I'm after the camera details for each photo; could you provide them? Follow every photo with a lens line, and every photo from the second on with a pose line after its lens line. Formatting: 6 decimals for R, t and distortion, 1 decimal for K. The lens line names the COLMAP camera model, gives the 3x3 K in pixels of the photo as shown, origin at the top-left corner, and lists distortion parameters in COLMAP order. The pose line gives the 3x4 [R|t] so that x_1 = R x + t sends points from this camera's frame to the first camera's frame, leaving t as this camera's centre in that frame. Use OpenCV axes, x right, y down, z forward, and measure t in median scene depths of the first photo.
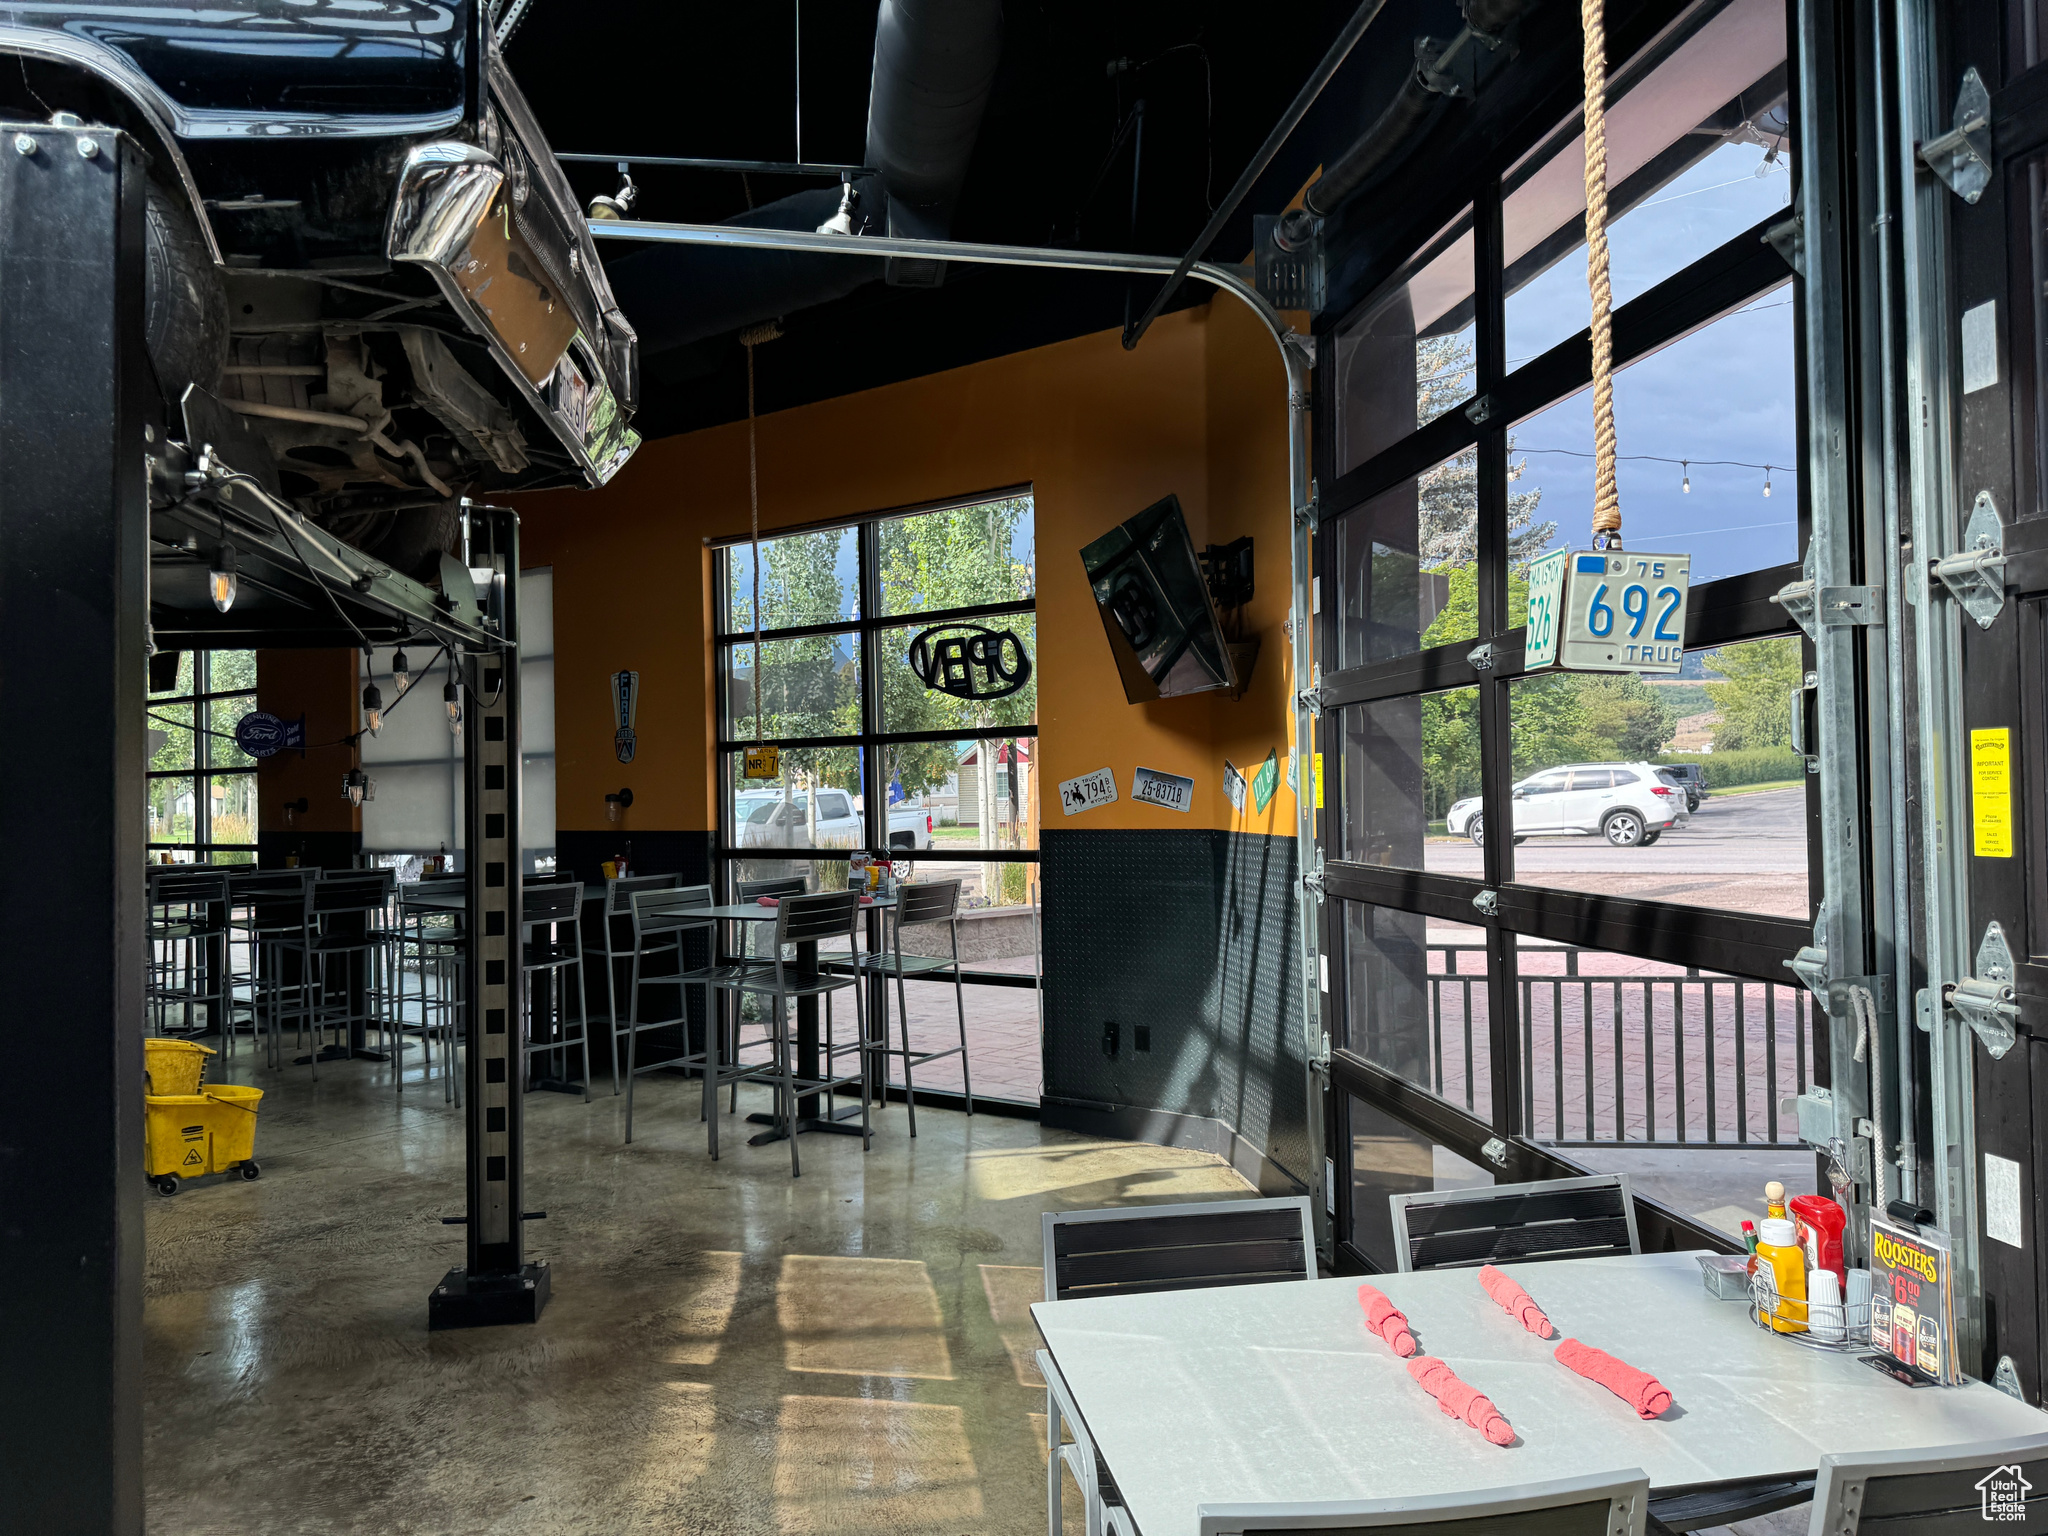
lens RADIAL K [[1440.7, 0, 1028.2], [0, 1440.7, 772.6], [0, 0, 1]] dist [0.040982, -0.060198]
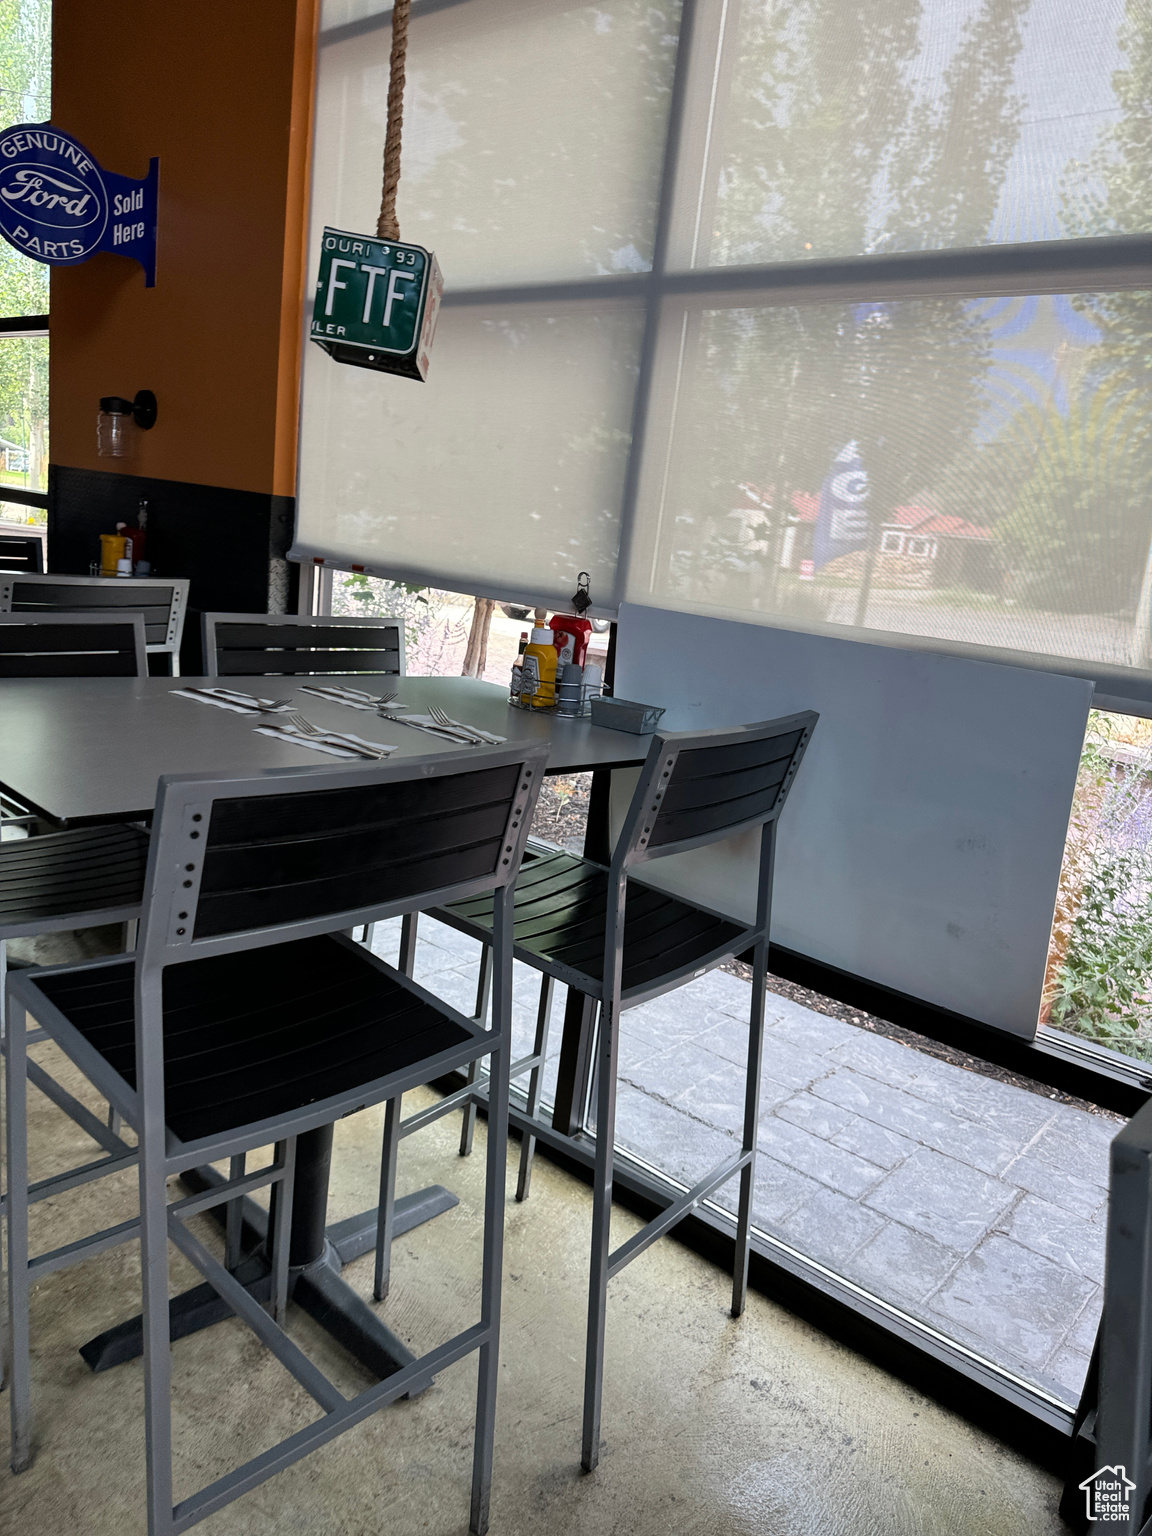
lens RADIAL K [[1080.5, 0, 573.5], [0, 1080.5, 779.3], [0, 0, 1]] dist [0.040982, -0.060198]
pose [[0.985454, 0.155034, -0.069605, -0.346374], [-0.133841, 0.960421, 0.244290, 0.031281], [0.104723, -0.231420, 0.967201, 0.696968]]
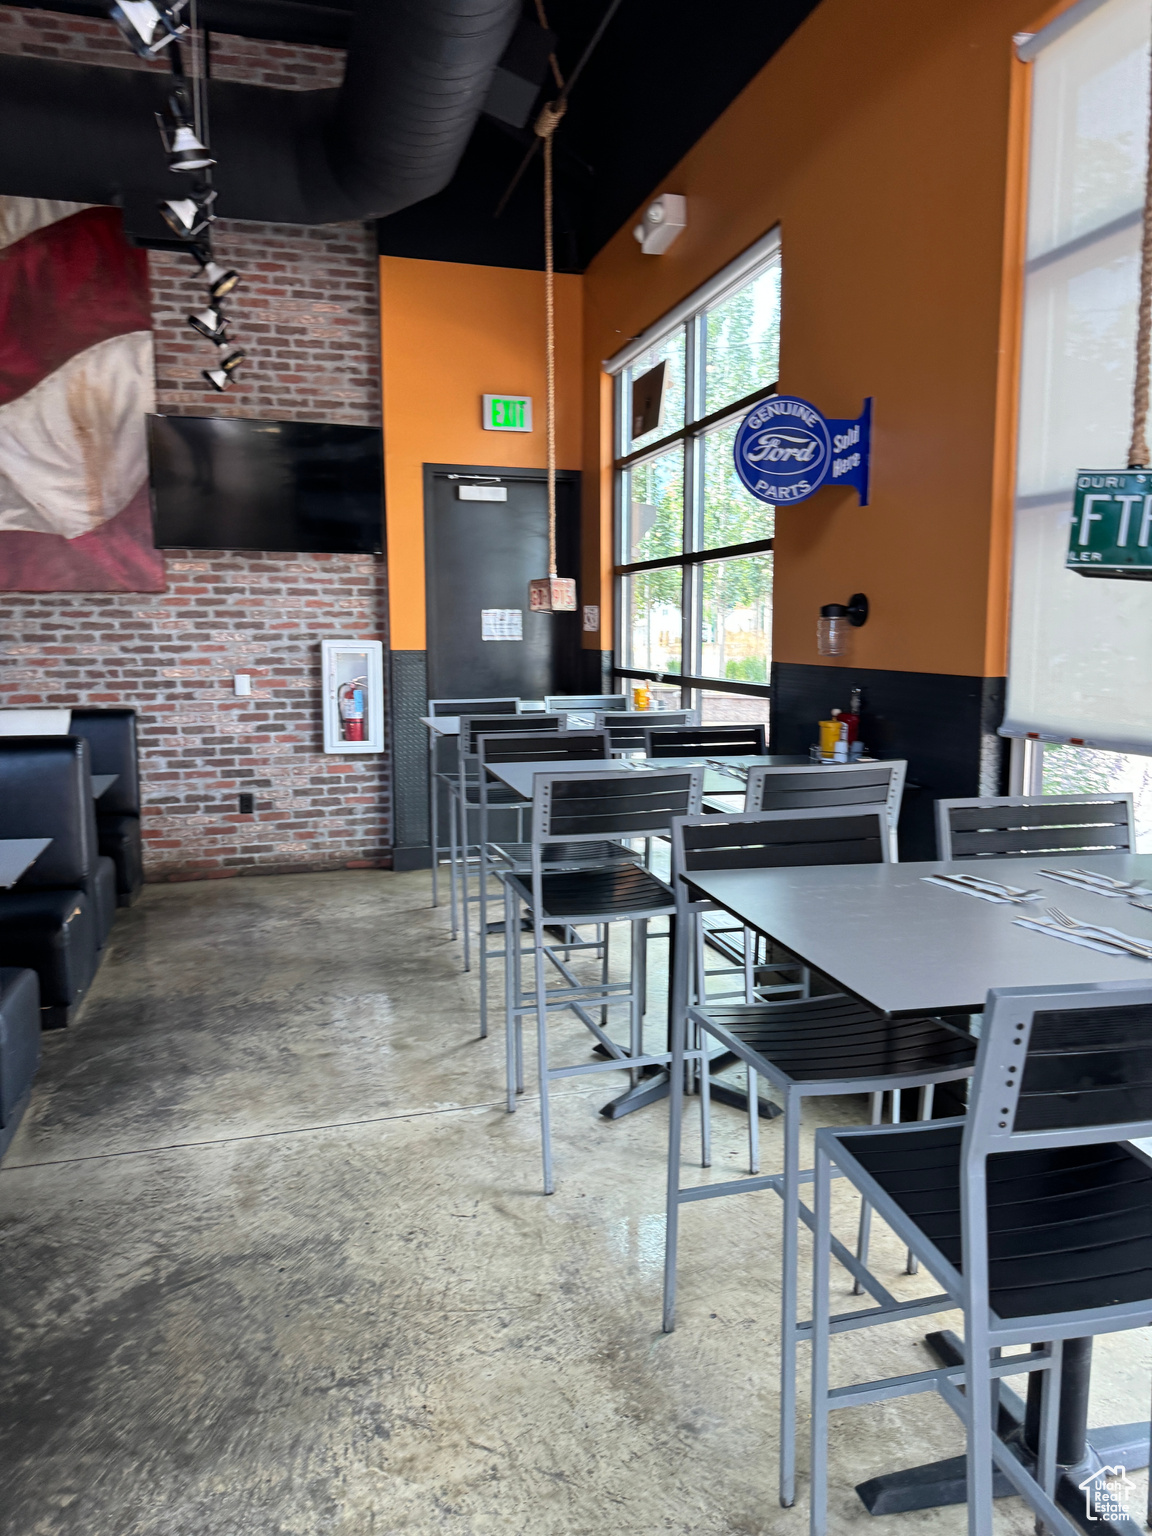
lens RADIAL K [[1080.5, 0, 570.1], [0, 1080.5, 769.7], [0, 0, 1]] dist [0.040982, -0.060198]
pose [[0.778451, 0.098974, -0.619854, -0.354820], [-0.003372, 0.988136, 0.153544, 0.019982], [0.627697, -0.117436, 0.769549, 0.675010]]
